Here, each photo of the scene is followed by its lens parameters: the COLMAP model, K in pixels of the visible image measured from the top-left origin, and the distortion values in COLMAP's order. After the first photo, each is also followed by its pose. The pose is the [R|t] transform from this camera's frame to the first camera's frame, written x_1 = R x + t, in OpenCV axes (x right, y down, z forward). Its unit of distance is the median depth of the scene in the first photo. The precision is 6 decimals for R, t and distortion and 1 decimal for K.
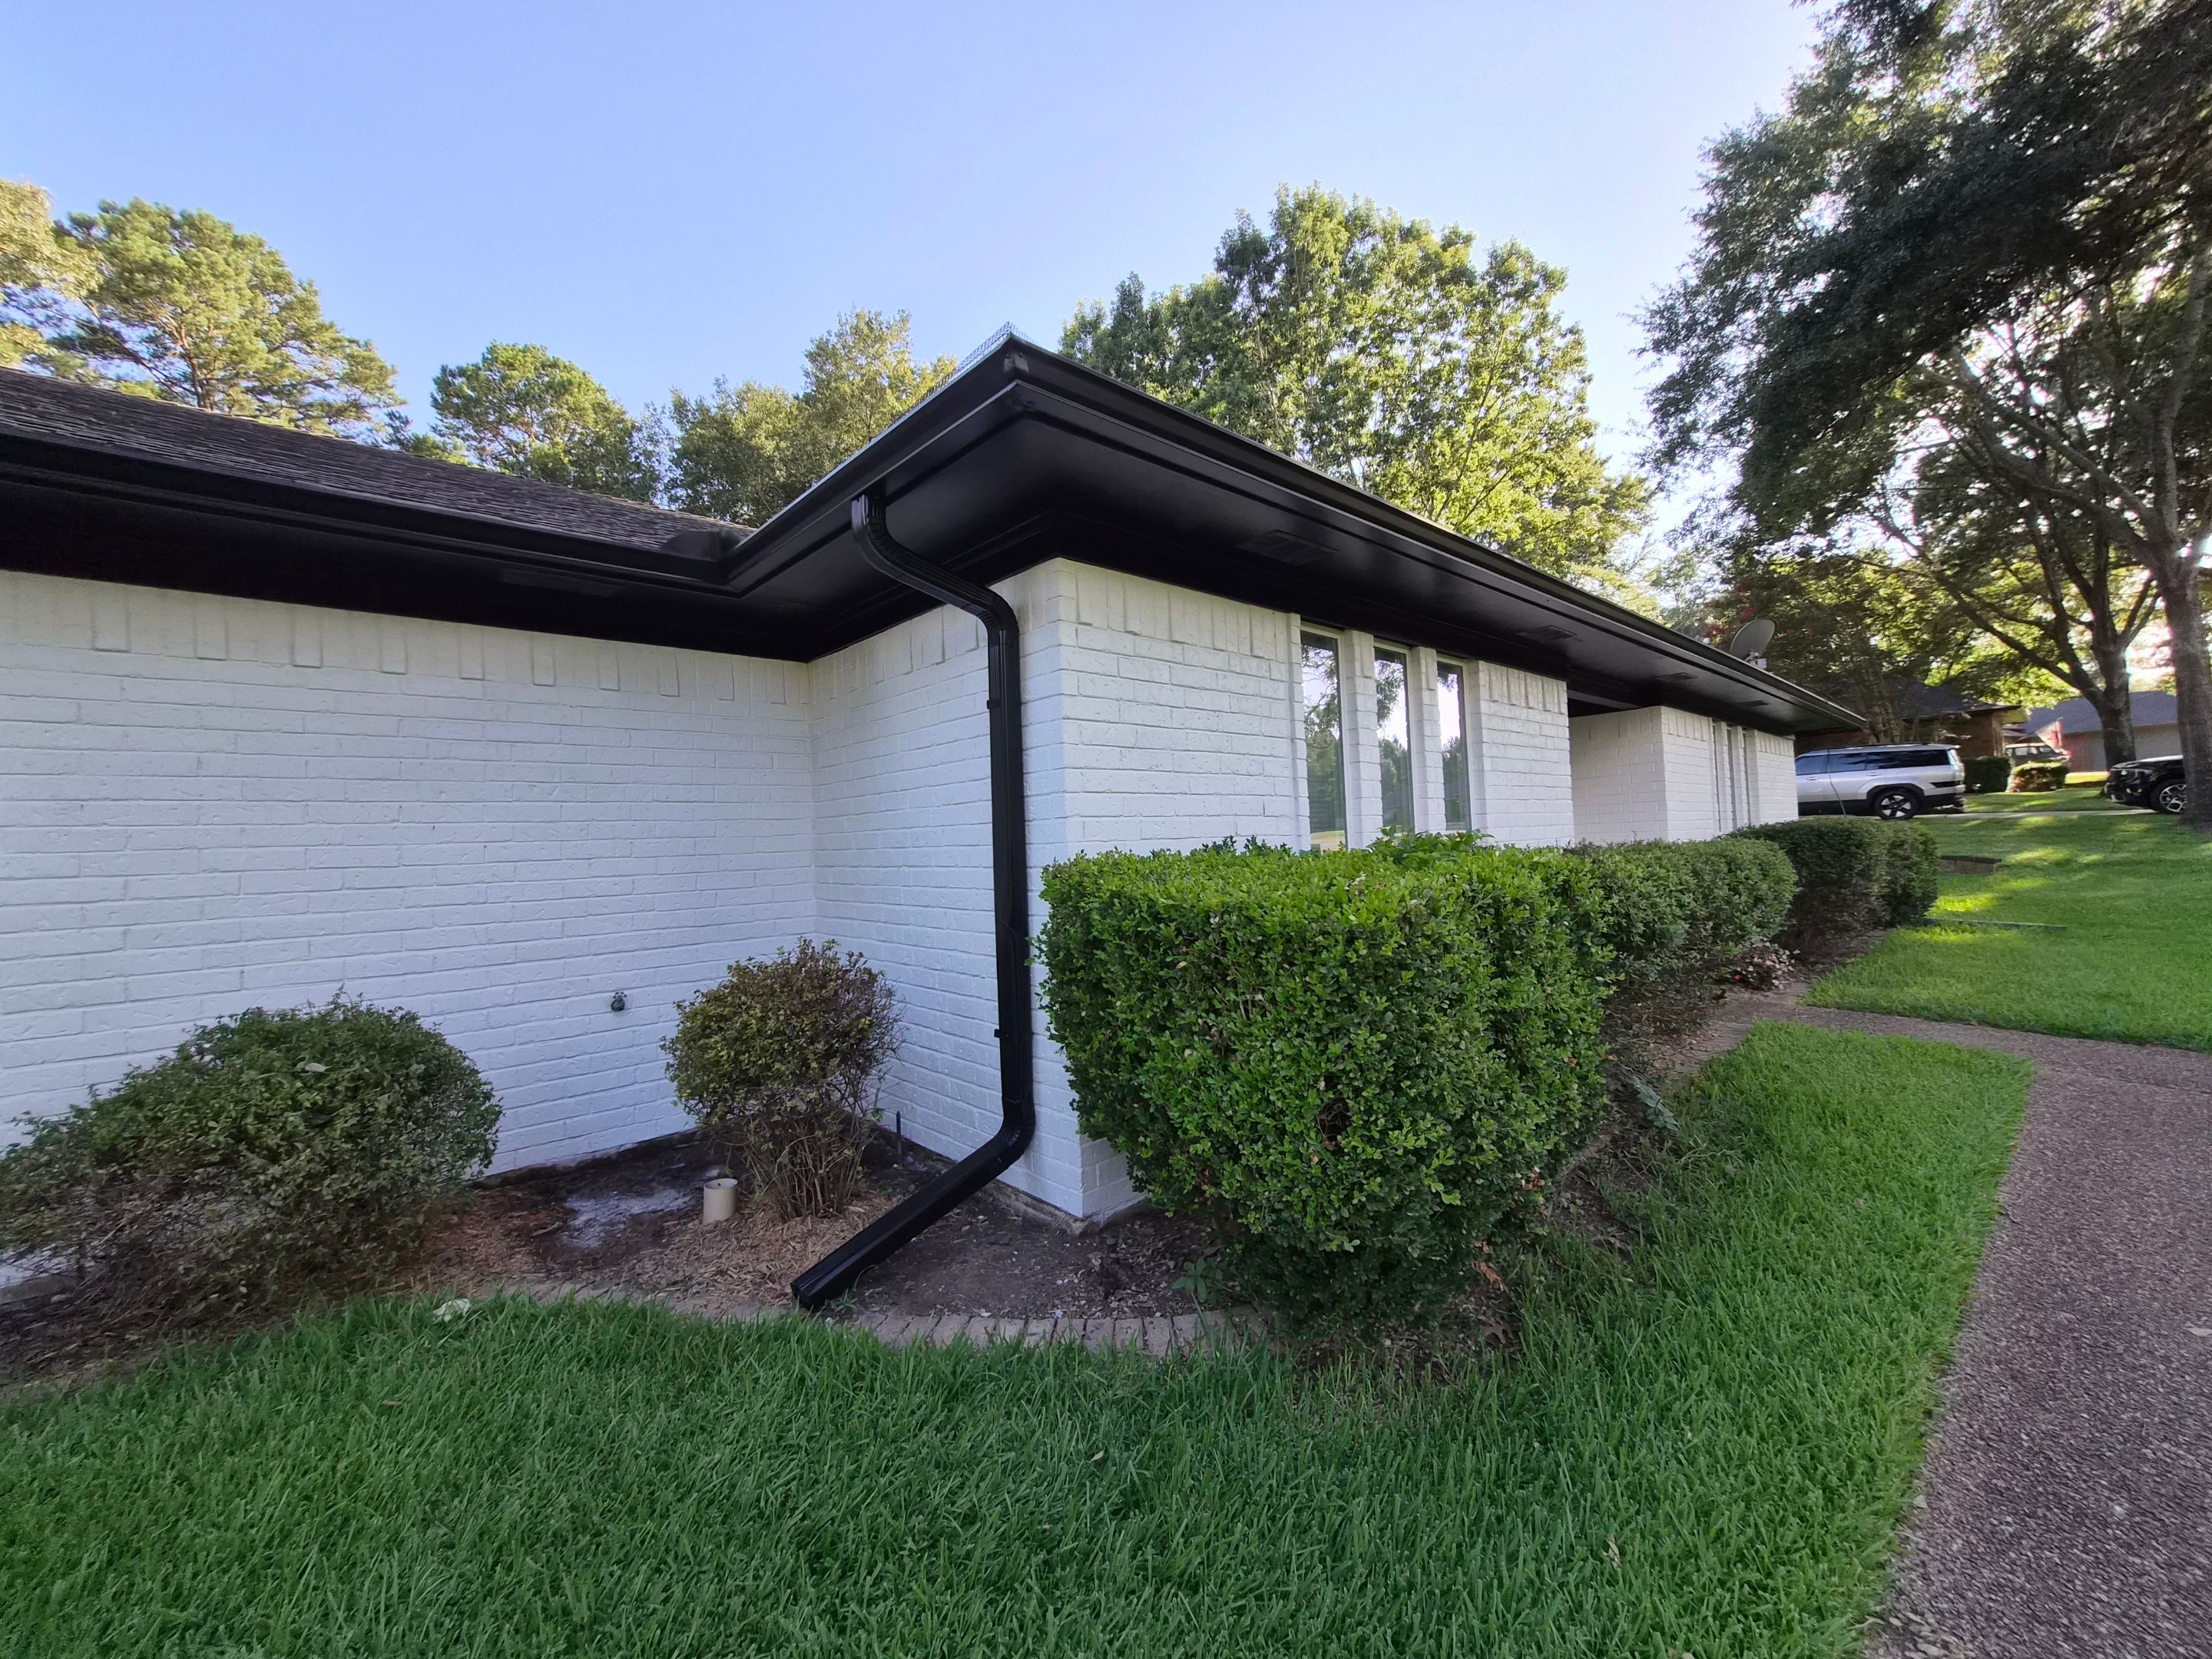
lens RADIAL K [[871.2, 0, 1103.3], [0, 871.2, 824.6], [0, 0, 1]] dist [-0.001829, 0.000054]
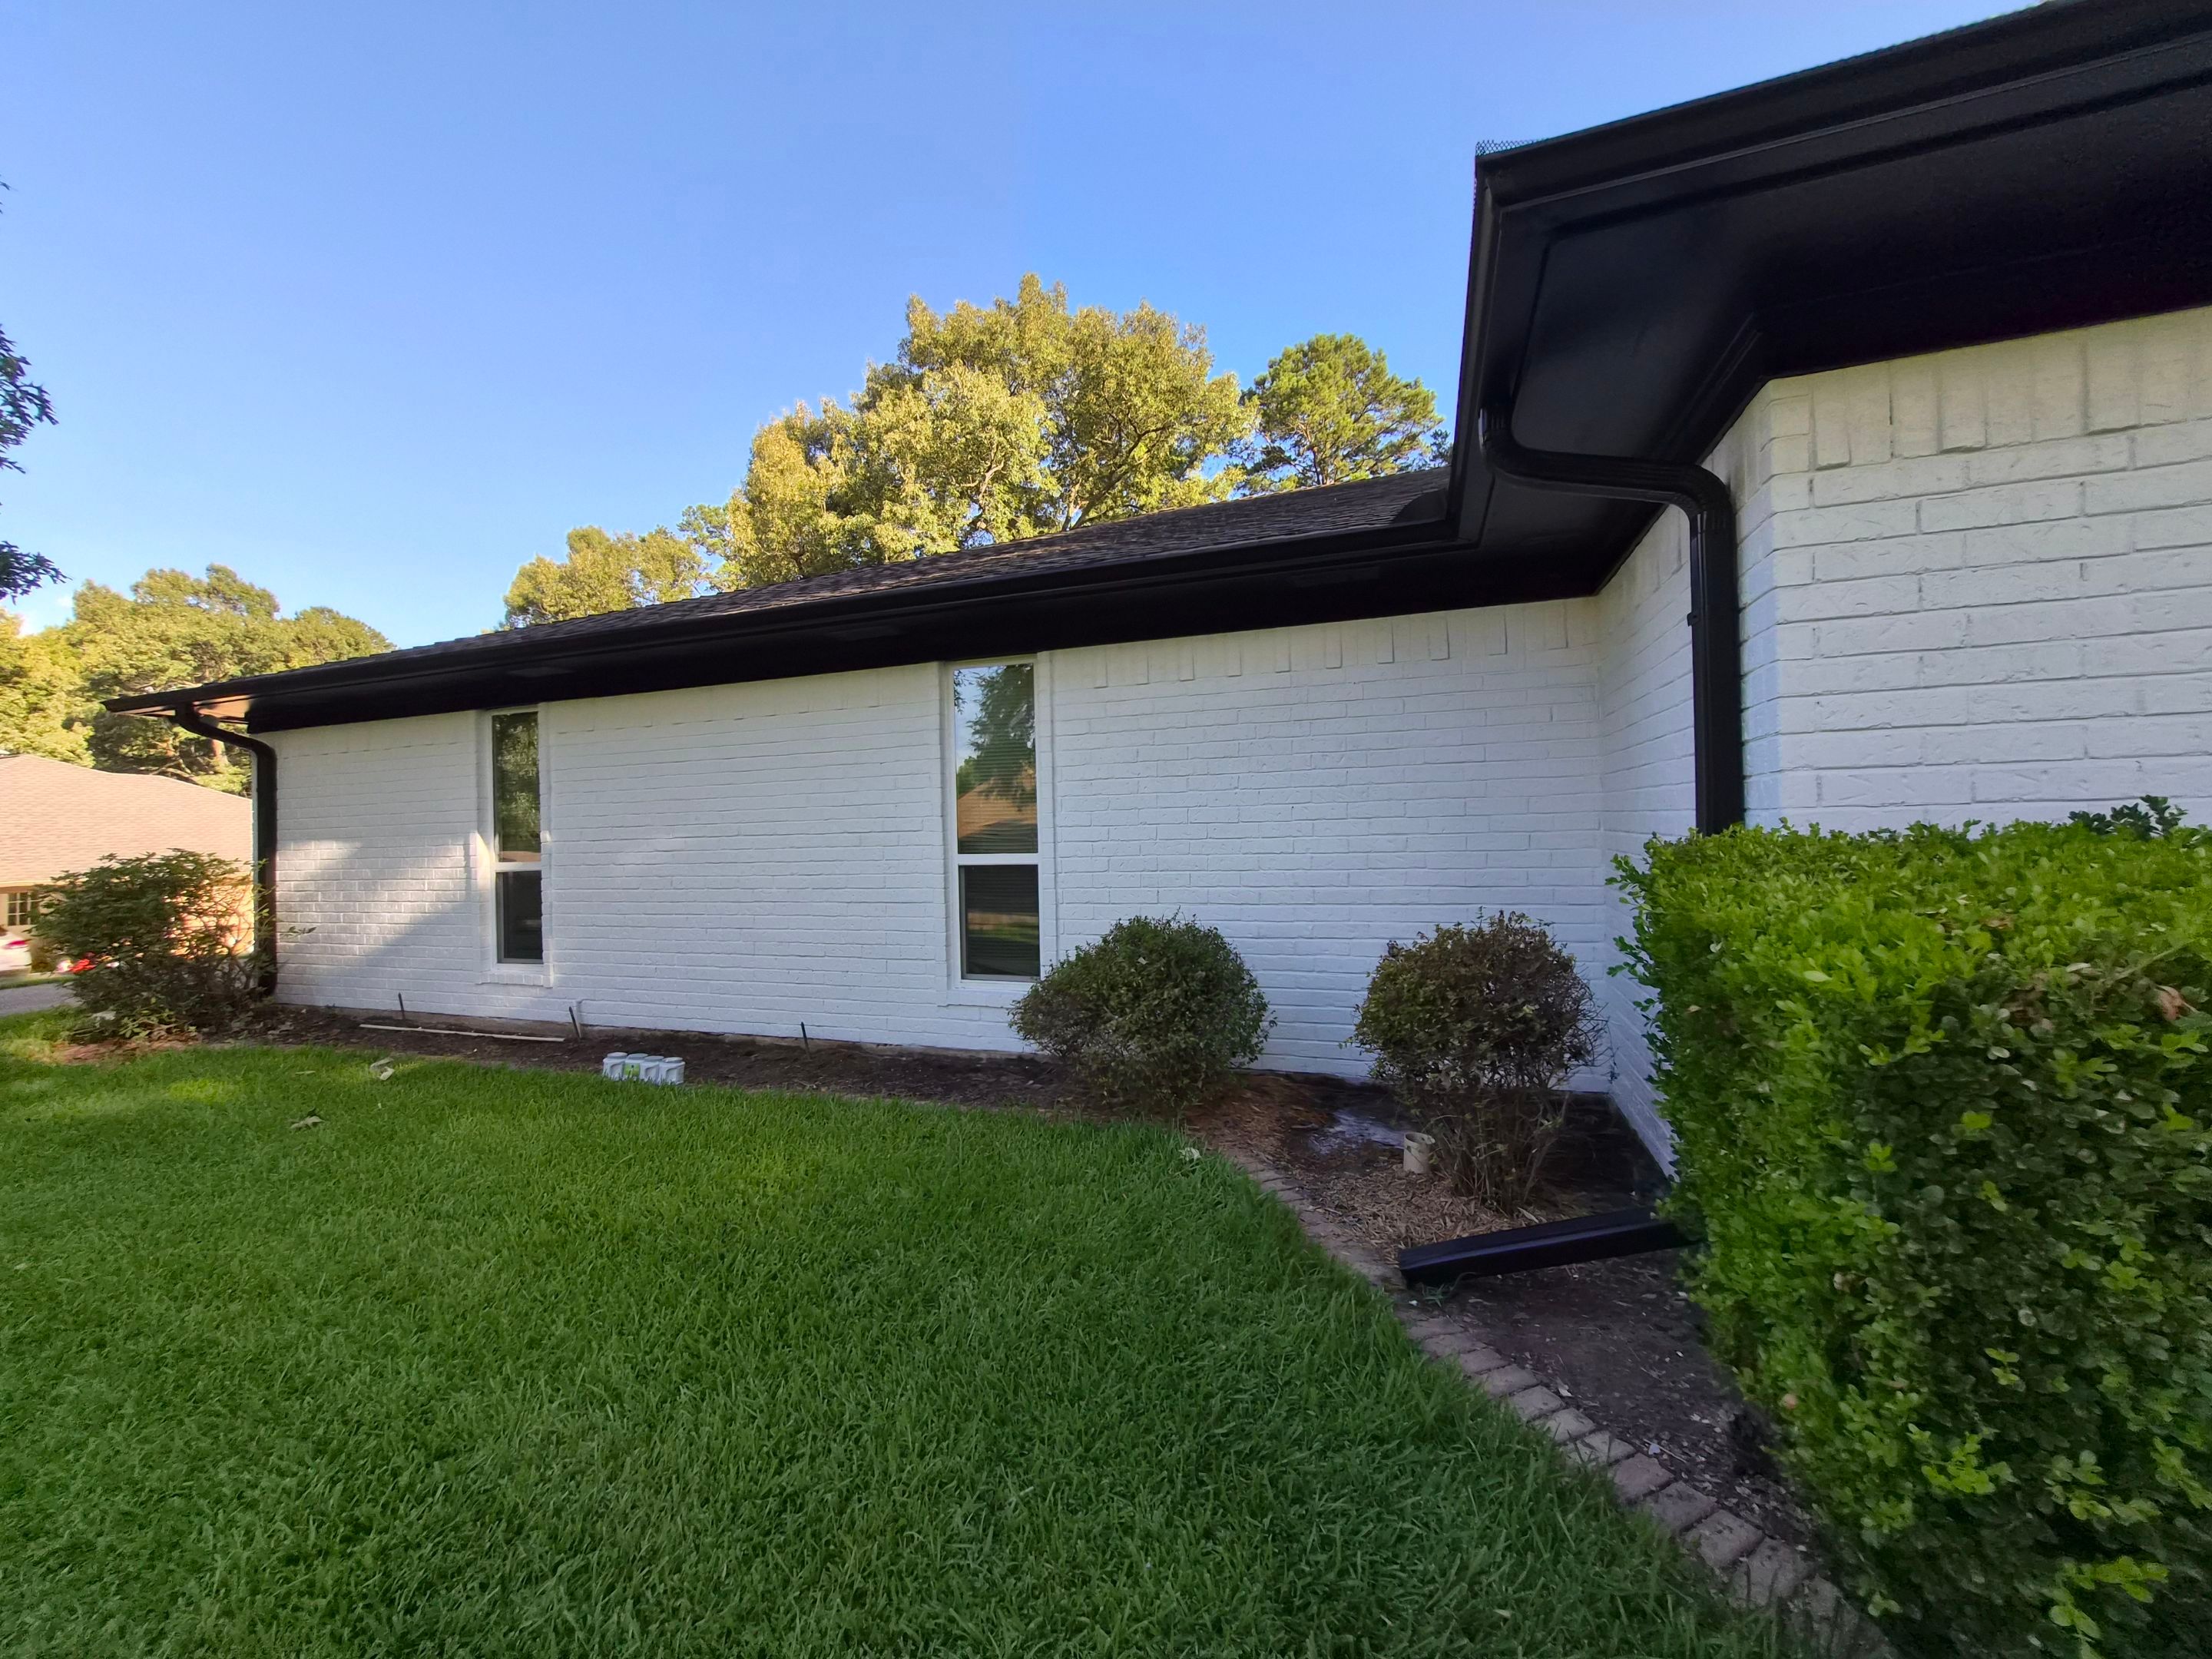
lens RADIAL K [[871.2, 0, 1106.7], [0, 871.2, 827.7], [0, 0, 1]] dist [-0.001829, 0.000054]
pose [[0.476697, 0.023905, -0.878743, 0.265399], [0.029193, 0.998648, 0.043003, -0.007459], [0.878583, -0.046153, 0.475354, 0.195456]]
